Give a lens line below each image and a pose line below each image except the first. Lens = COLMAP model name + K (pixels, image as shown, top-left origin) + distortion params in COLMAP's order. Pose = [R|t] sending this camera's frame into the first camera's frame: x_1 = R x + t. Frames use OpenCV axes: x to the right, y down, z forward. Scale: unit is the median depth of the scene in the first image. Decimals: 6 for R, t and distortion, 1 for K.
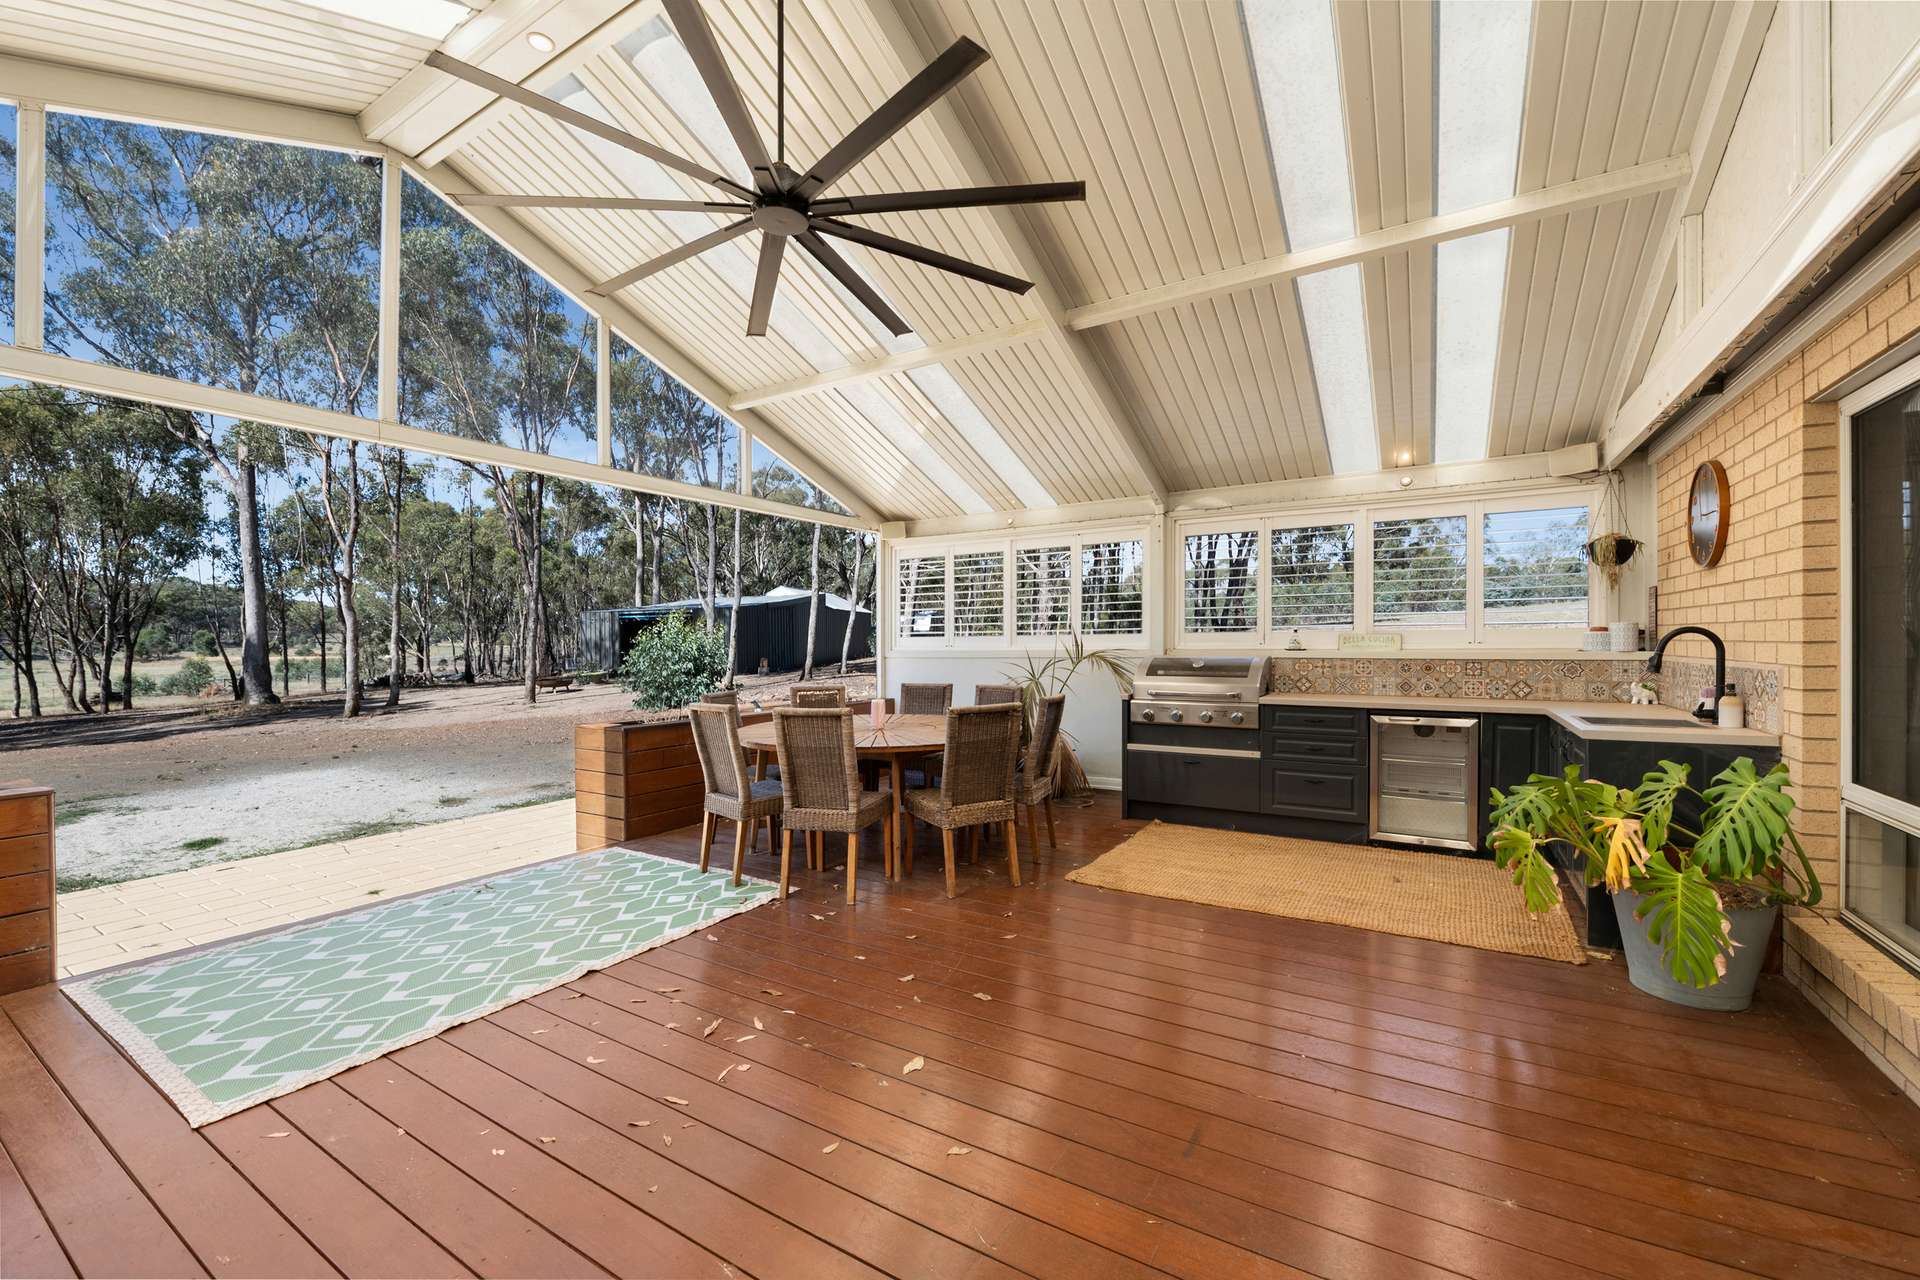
lens RADIAL K [[776.8, 0, 960.0], [0, 776.8, 640.0], [0, 0, 1]] dist [-0.000475, -0.000083]
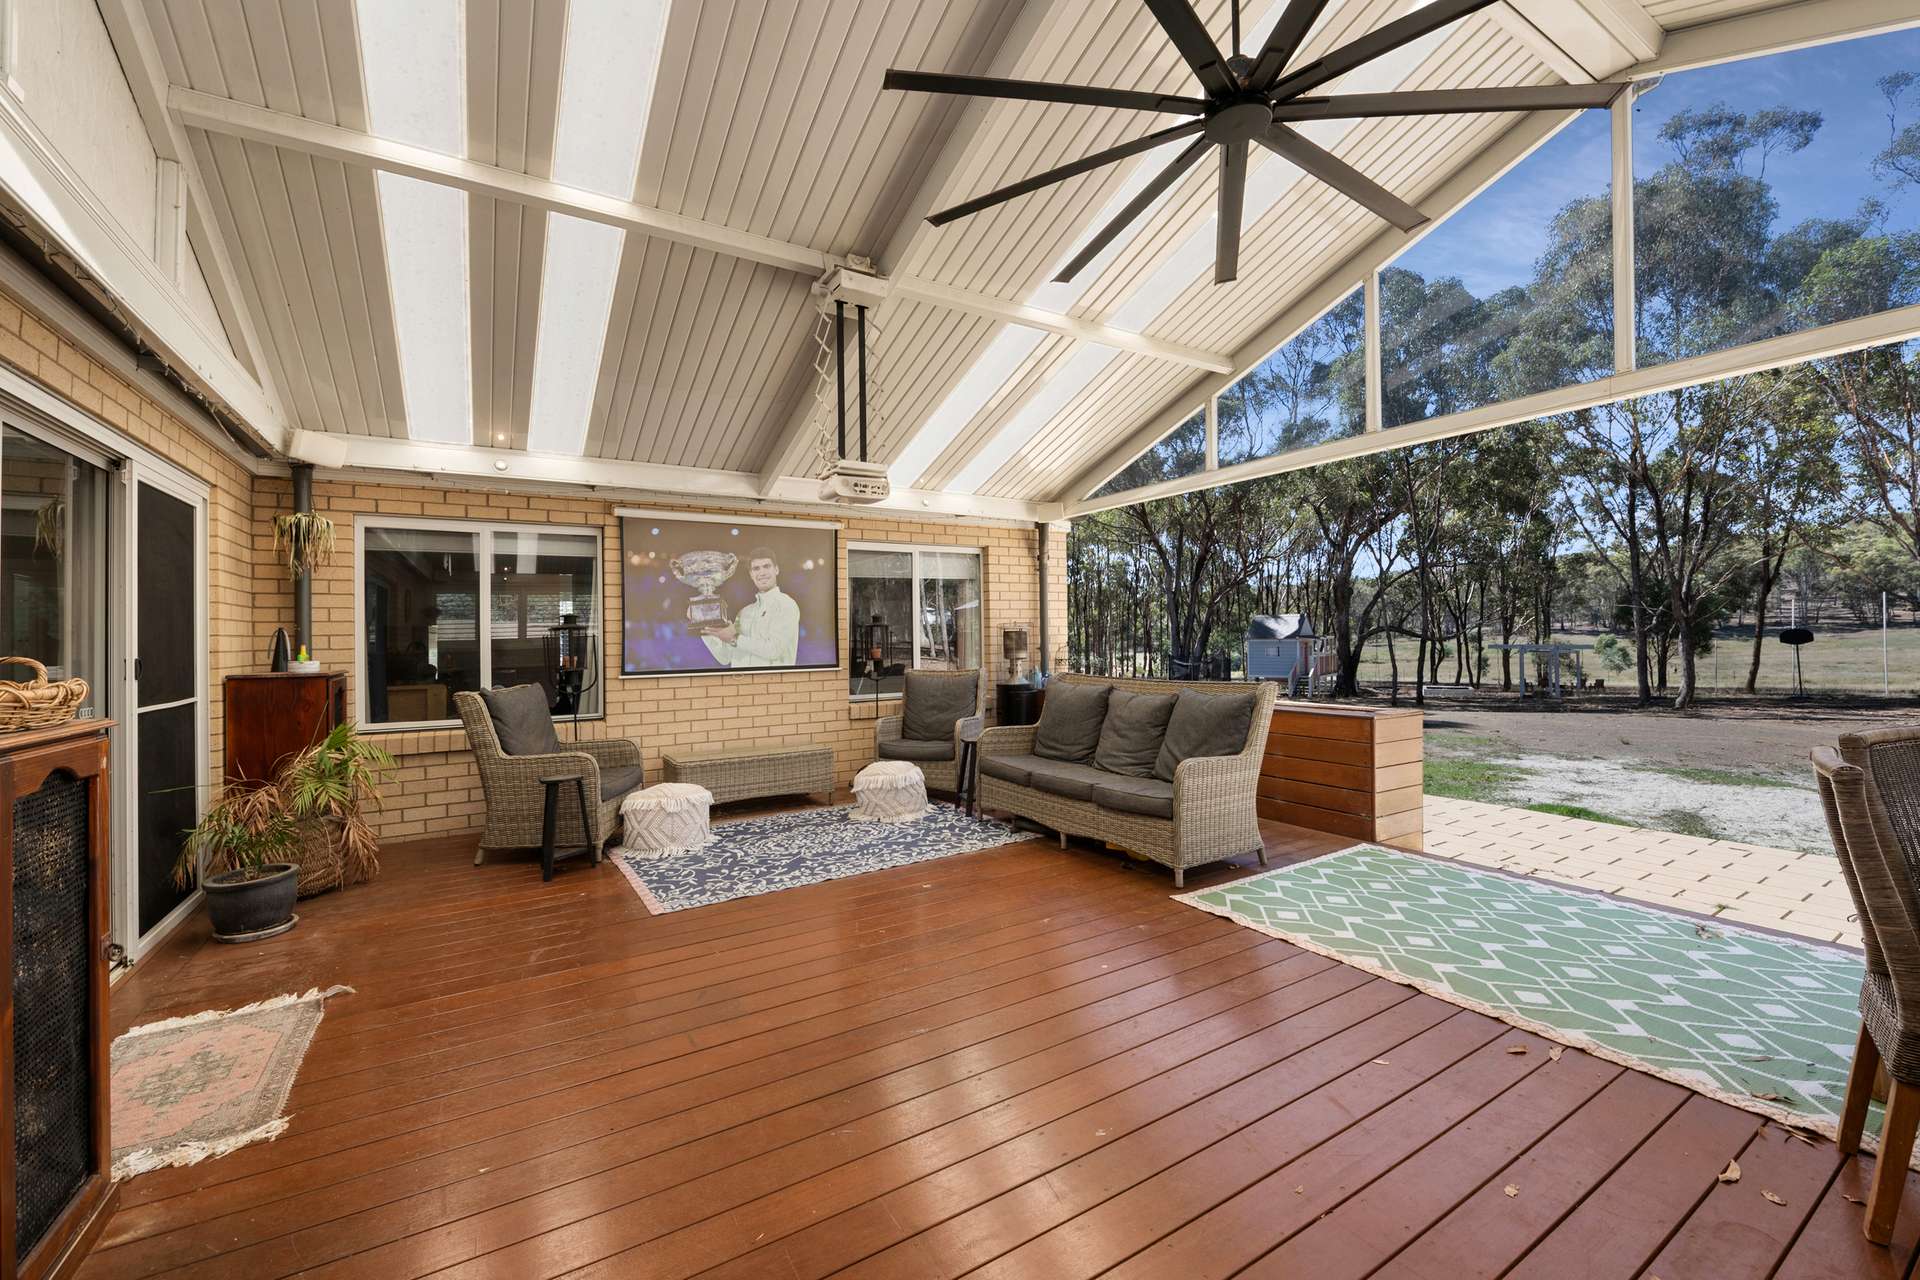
lens RADIAL K [[776.8, 0, 960.0], [0, 776.8, 640.0], [0, 0, 1]] dist [-0.000475, -0.000083]
pose [[-0.446670, 0.023644, -0.894386, 0.442928], [0.025105, 0.999588, 0.013887, -0.002188], [0.894346, -0.016250, -0.447080, 0.740158]]
